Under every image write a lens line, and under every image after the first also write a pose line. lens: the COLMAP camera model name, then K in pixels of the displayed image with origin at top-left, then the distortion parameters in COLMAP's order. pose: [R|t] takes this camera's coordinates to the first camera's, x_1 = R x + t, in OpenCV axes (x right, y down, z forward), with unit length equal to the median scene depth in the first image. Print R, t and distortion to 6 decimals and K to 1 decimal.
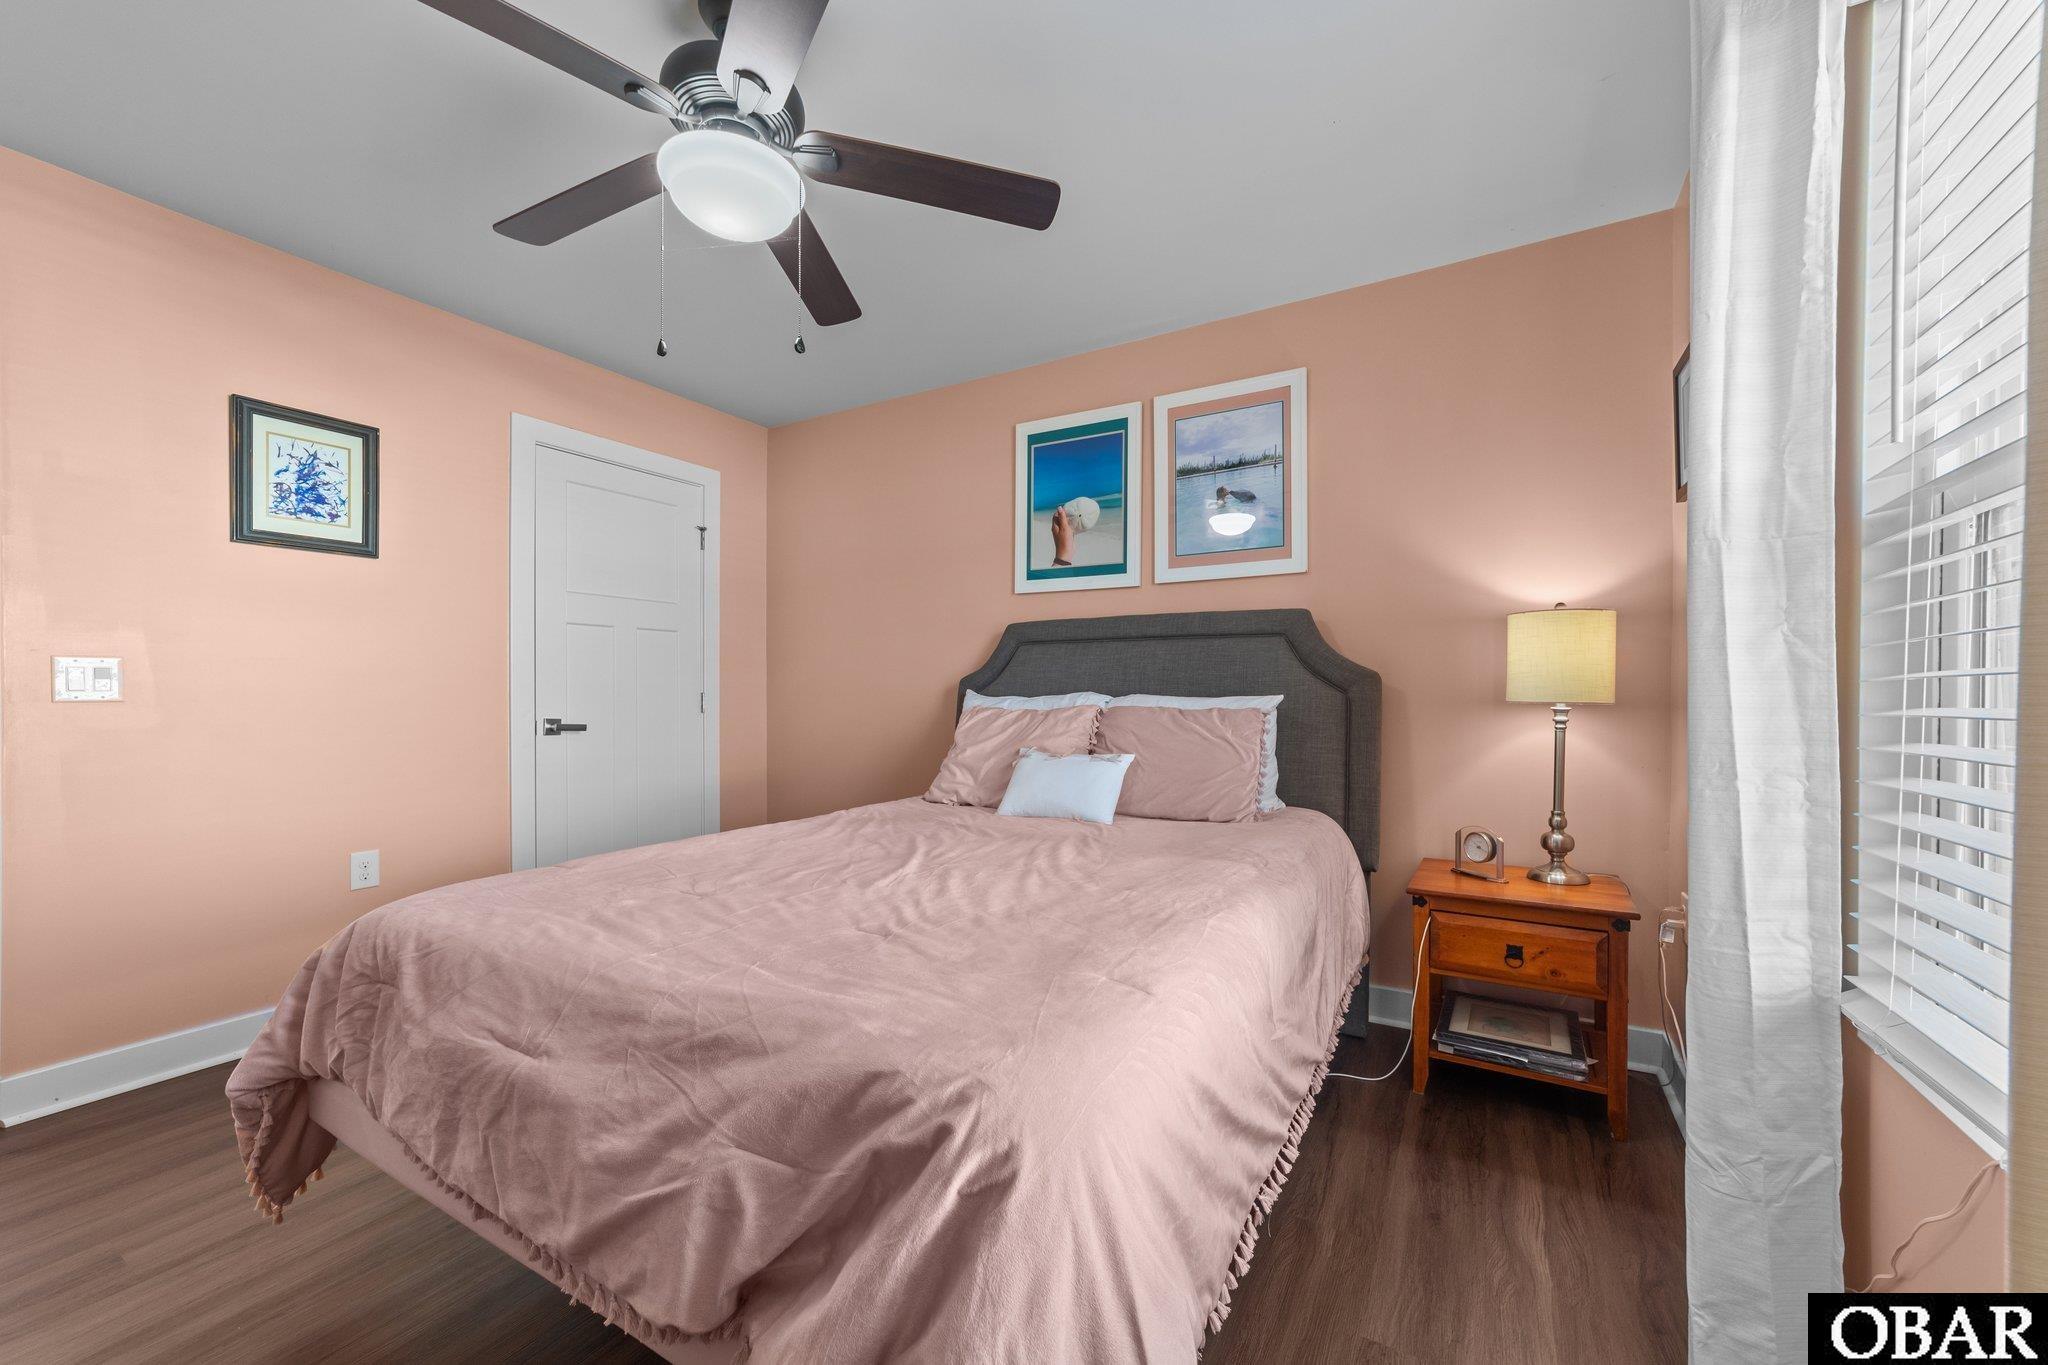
lens RADIAL K [[782.5, 0, 1013.3], [0, 782.5, 691.2], [0, 0, 1]] dist [-0.016495, 0.006786]
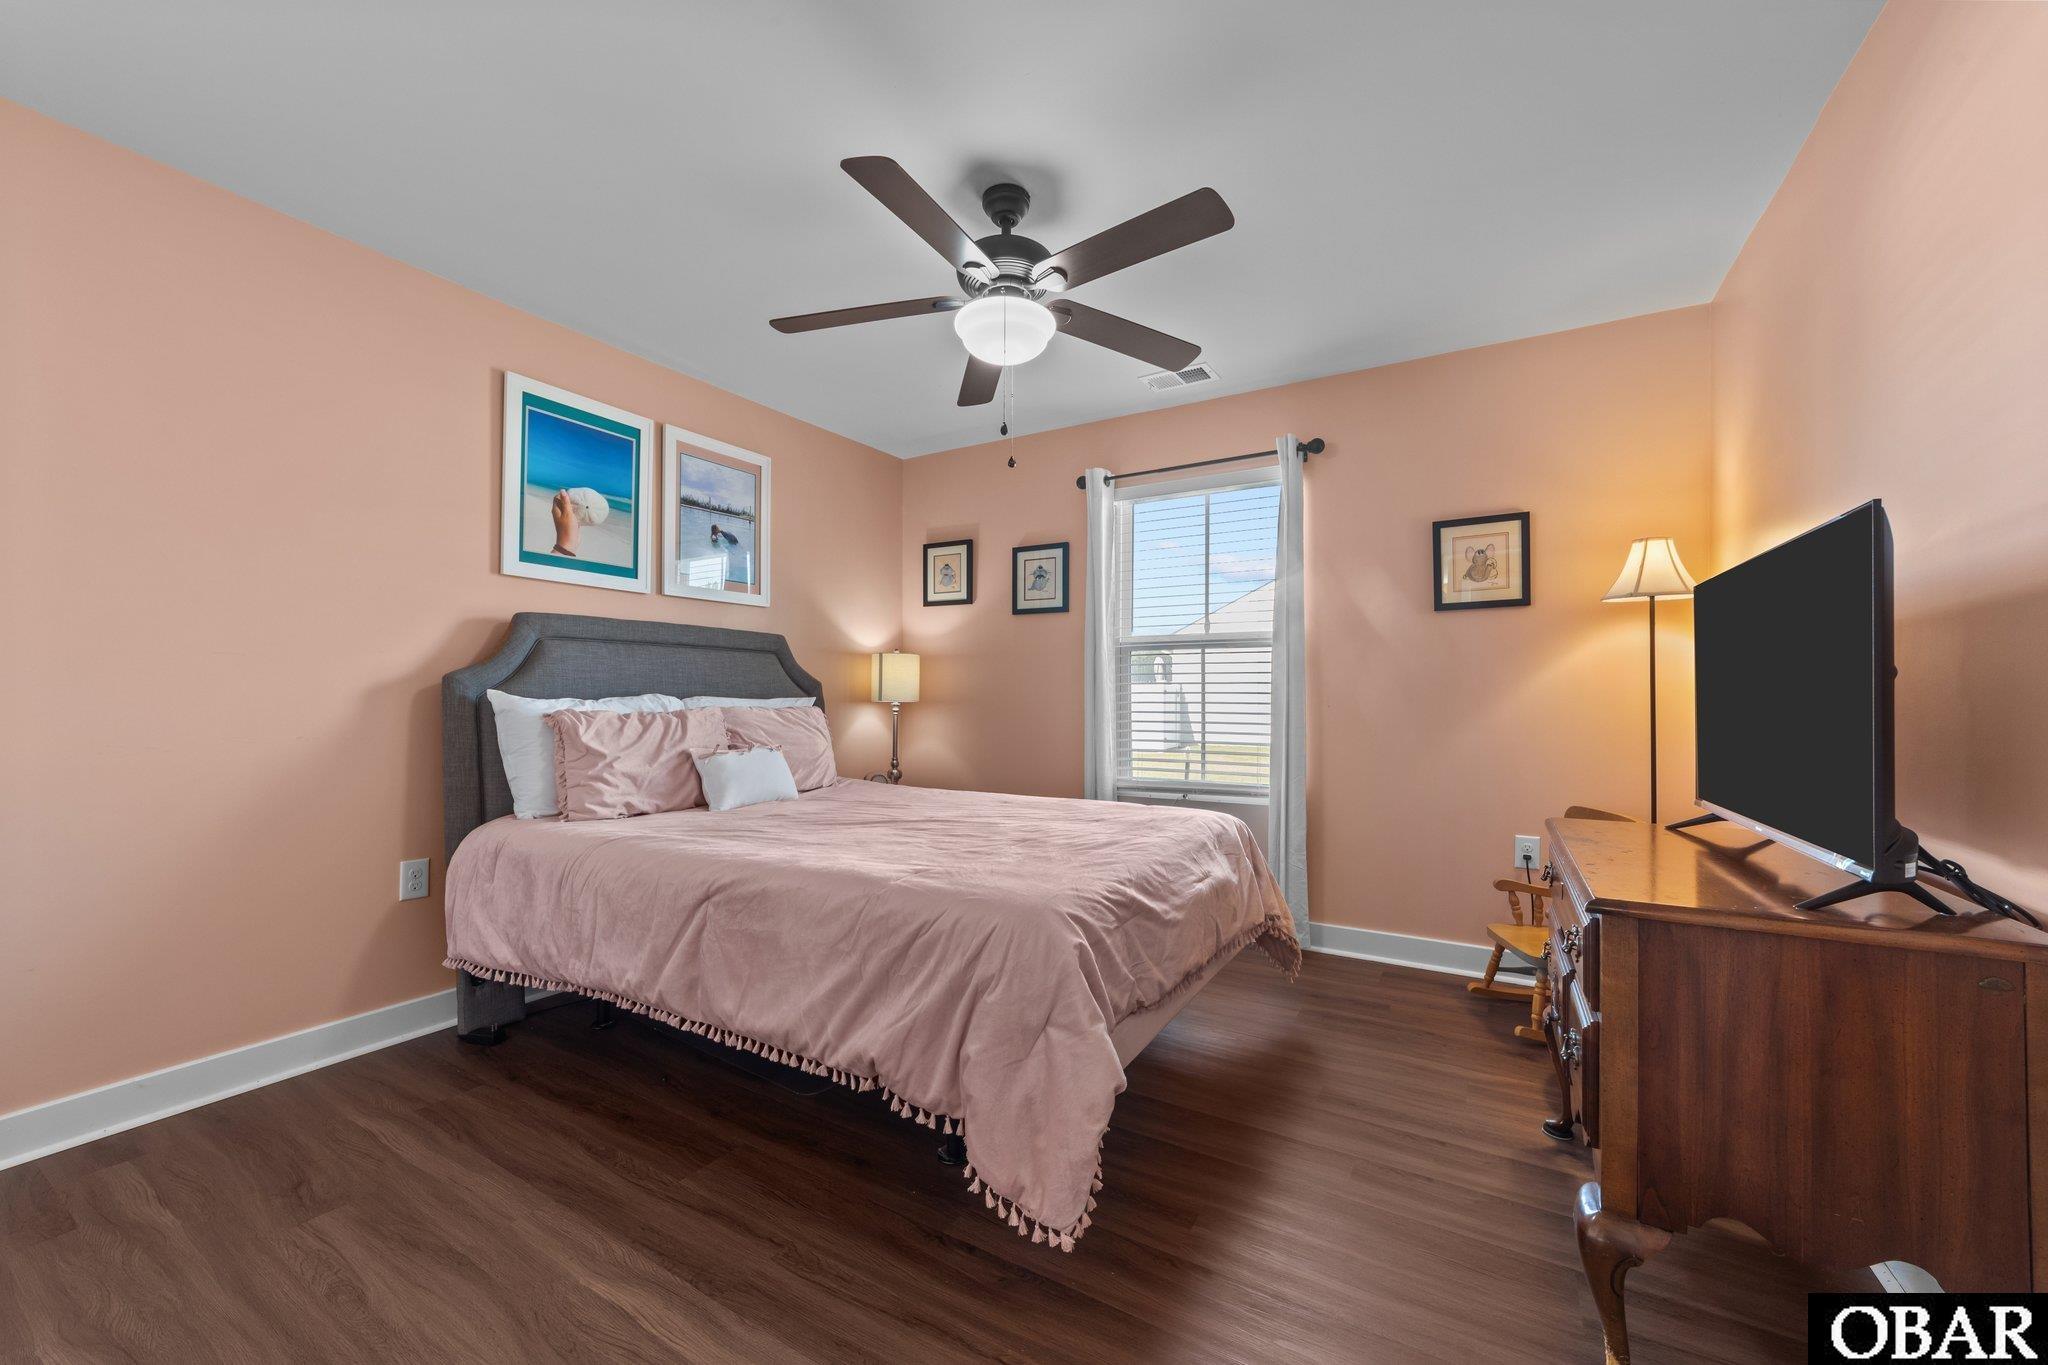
lens RADIAL K [[782.5, 0, 1009.3], [0, 782.5, 691.3], [0, 0, 1]] dist [-0.016495, 0.006786]
pose [[0.023684, 0.008233, 0.999686, -0.875227], [-0.004469, 0.999957, -0.008130, 0.003507], [-0.999710, -0.004275, 0.023720, 0.485364]]
